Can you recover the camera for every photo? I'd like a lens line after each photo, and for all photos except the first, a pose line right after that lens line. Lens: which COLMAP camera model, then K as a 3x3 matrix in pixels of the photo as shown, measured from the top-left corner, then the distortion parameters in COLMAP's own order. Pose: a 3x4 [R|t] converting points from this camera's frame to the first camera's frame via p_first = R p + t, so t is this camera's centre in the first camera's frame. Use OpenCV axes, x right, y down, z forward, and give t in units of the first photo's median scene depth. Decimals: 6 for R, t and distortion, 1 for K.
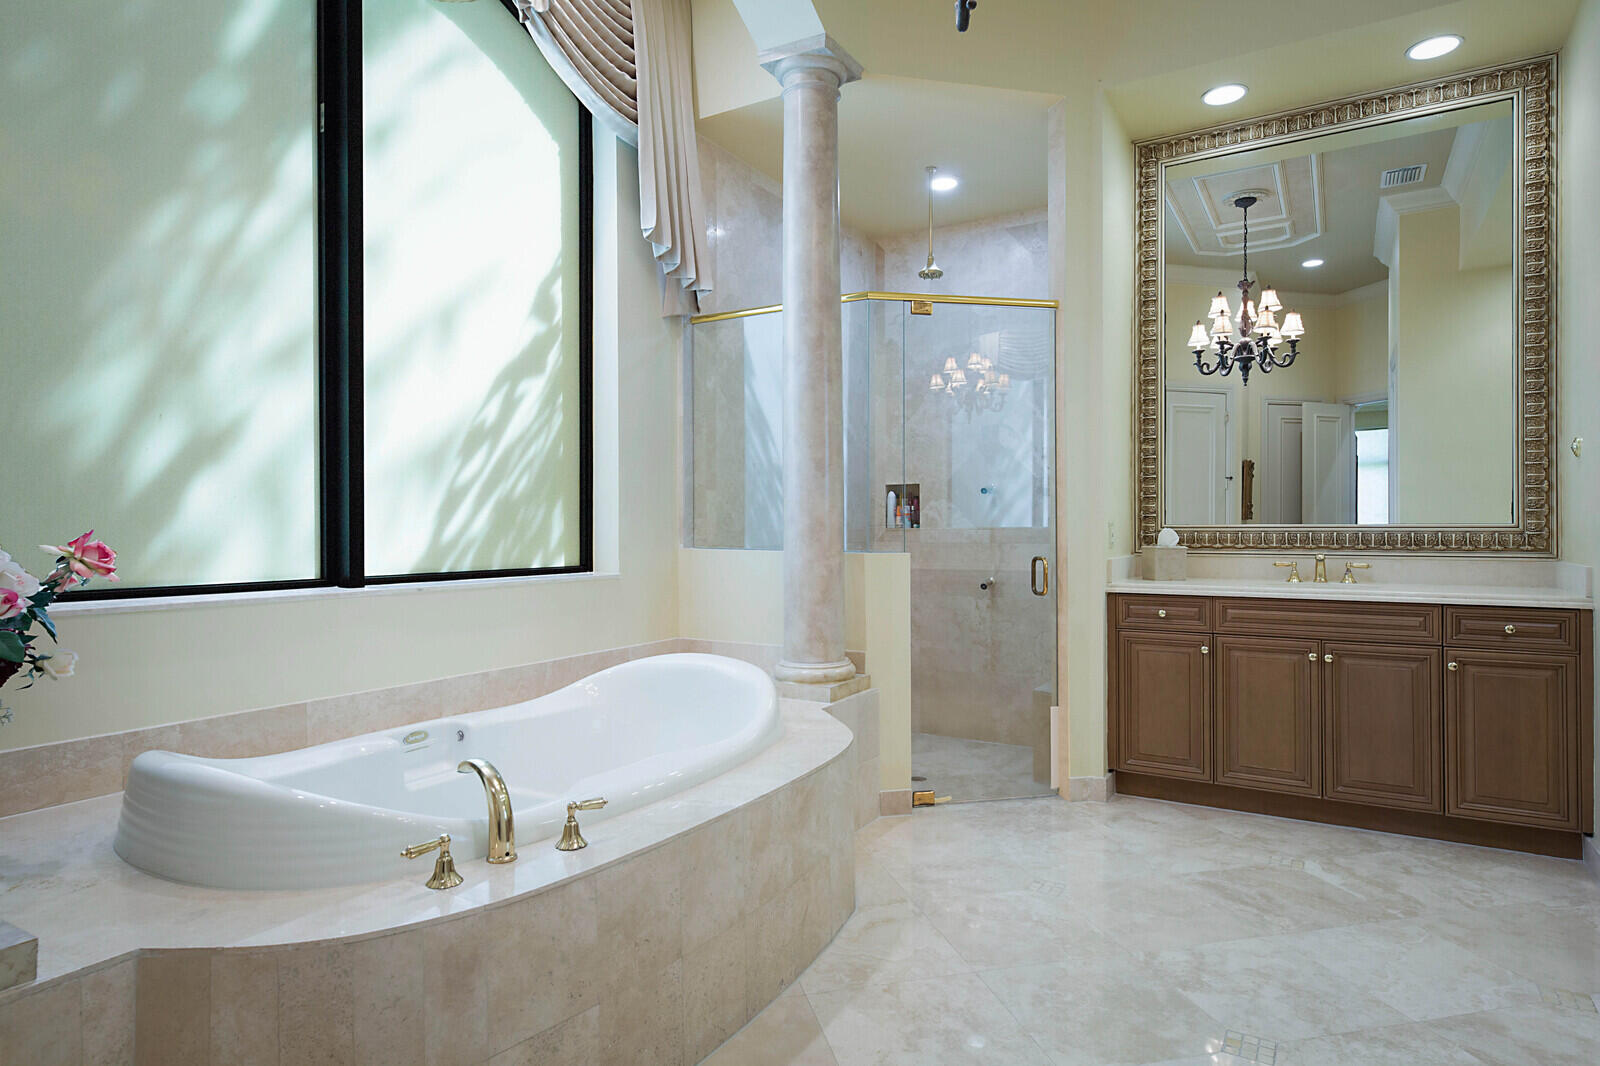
lens RADIAL K [[875.2, 0, 797.1], [0, 875.2, 527.9], [0, 0, 1]] dist [0.000173, 0.000540]
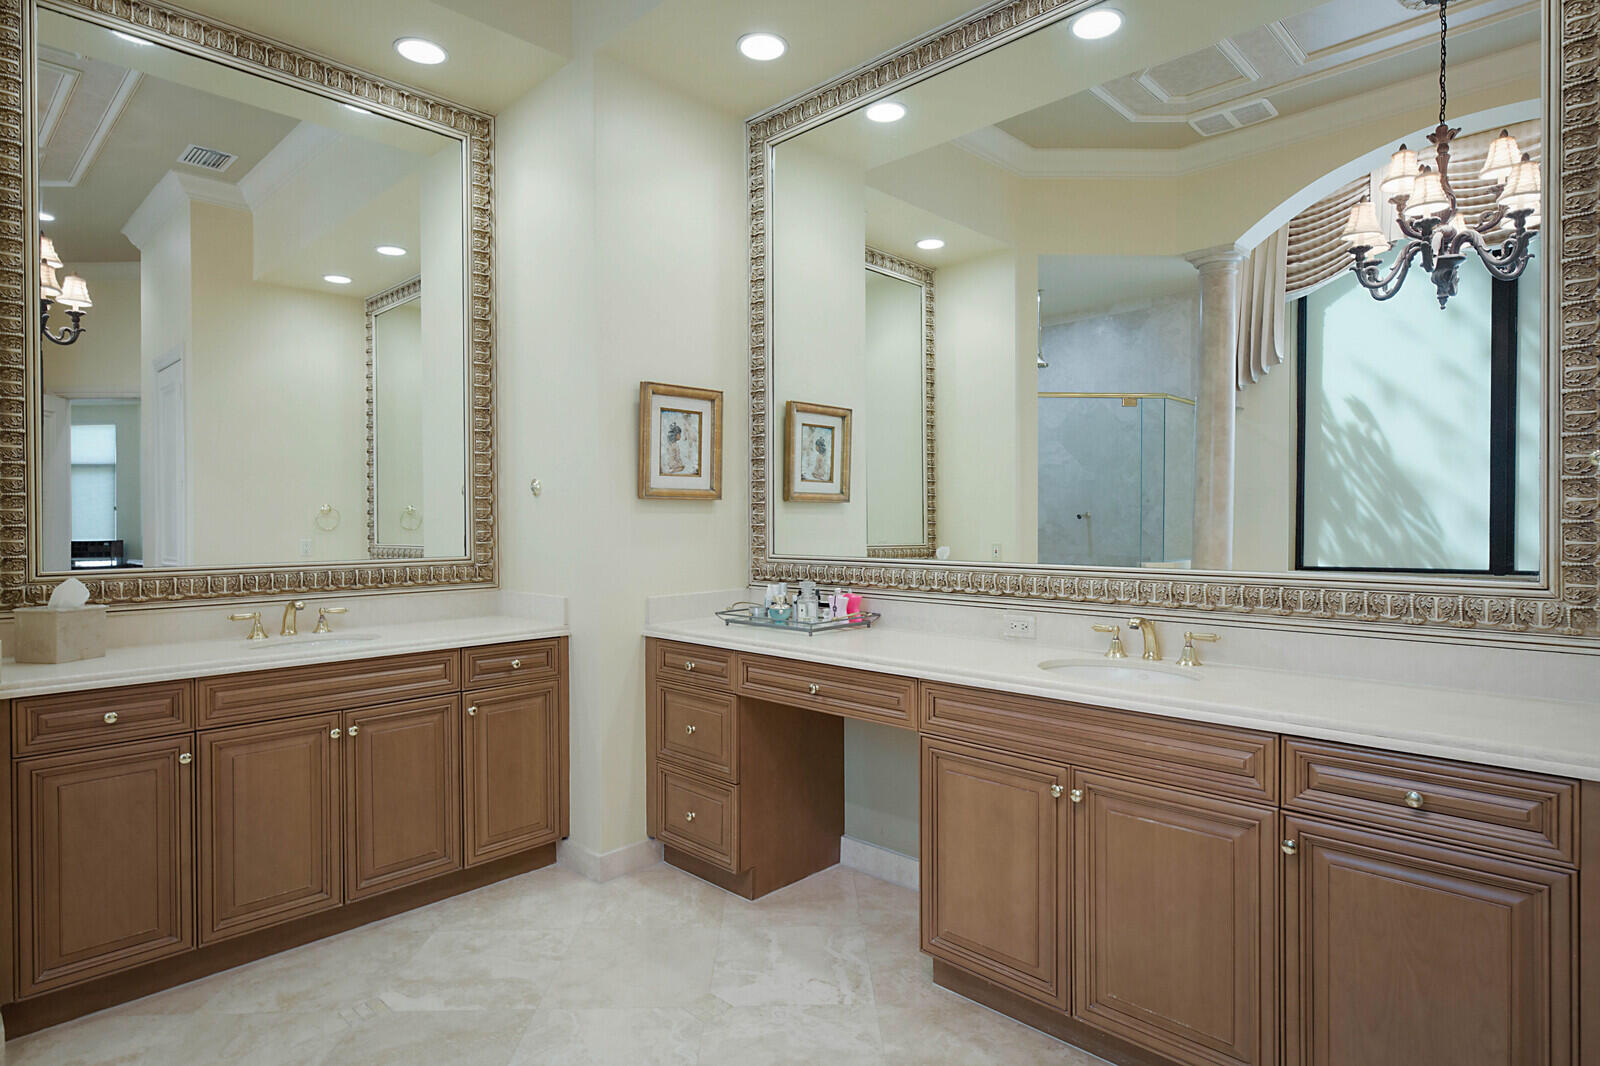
lens RADIAL K [[875.2, 0, 798.0], [0, 875.2, 524.3], [0, 0, 1]] dist [0.000173, 0.000540]
pose [[0.218217, -0.004290, 0.975891, -0.097306], [0.011371, 0.999934, 0.001853, -0.040019], [-0.975834, 0.010693, 0.218251, 0.402124]]
